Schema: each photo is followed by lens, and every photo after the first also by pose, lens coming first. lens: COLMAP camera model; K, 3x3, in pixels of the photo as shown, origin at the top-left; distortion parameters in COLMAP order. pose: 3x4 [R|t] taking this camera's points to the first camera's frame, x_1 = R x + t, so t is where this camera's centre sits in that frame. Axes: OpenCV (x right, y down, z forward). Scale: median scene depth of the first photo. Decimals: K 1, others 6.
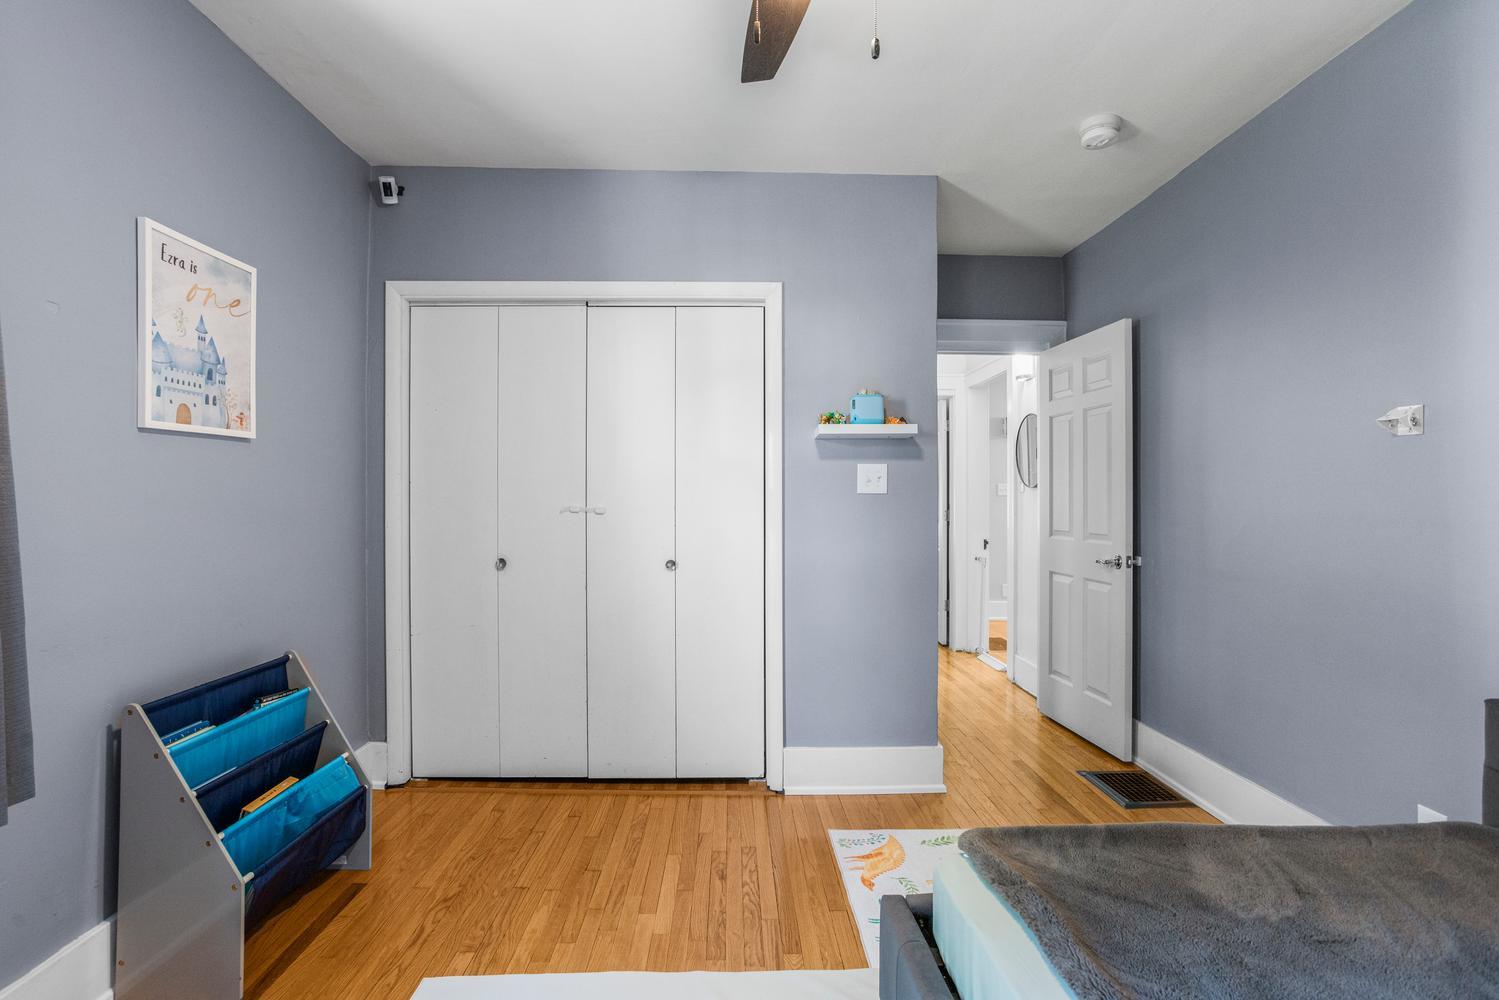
lens RADIAL K [[732.4, 0, 743.6], [0, 732.4, 482.7], [0, 0, 1]] dist [-0.047967, 0.028232]
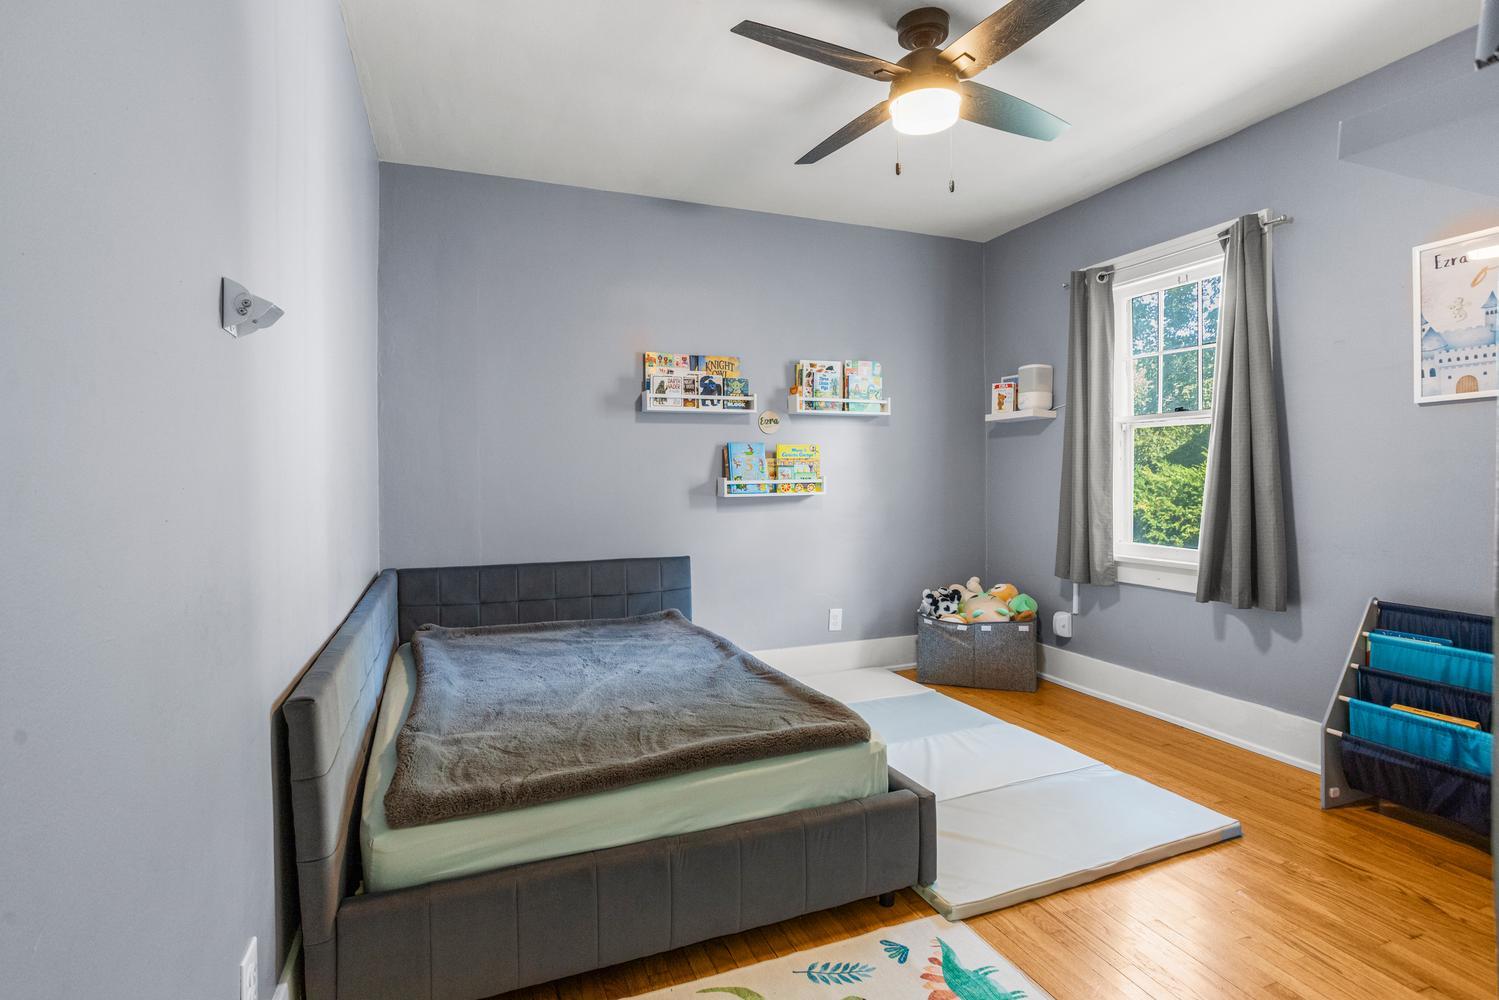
lens RADIAL K [[732.4, 0, 743.6], [0, 732.4, 482.7], [0, 0, 1]] dist [-0.047967, 0.028232]
pose [[-0.942885, 0.008359, -0.333013, 0.766058], [0.010152, 0.999942, -0.003644, 0.061386], [0.332963, -0.006817, -0.942915, 1.753063]]
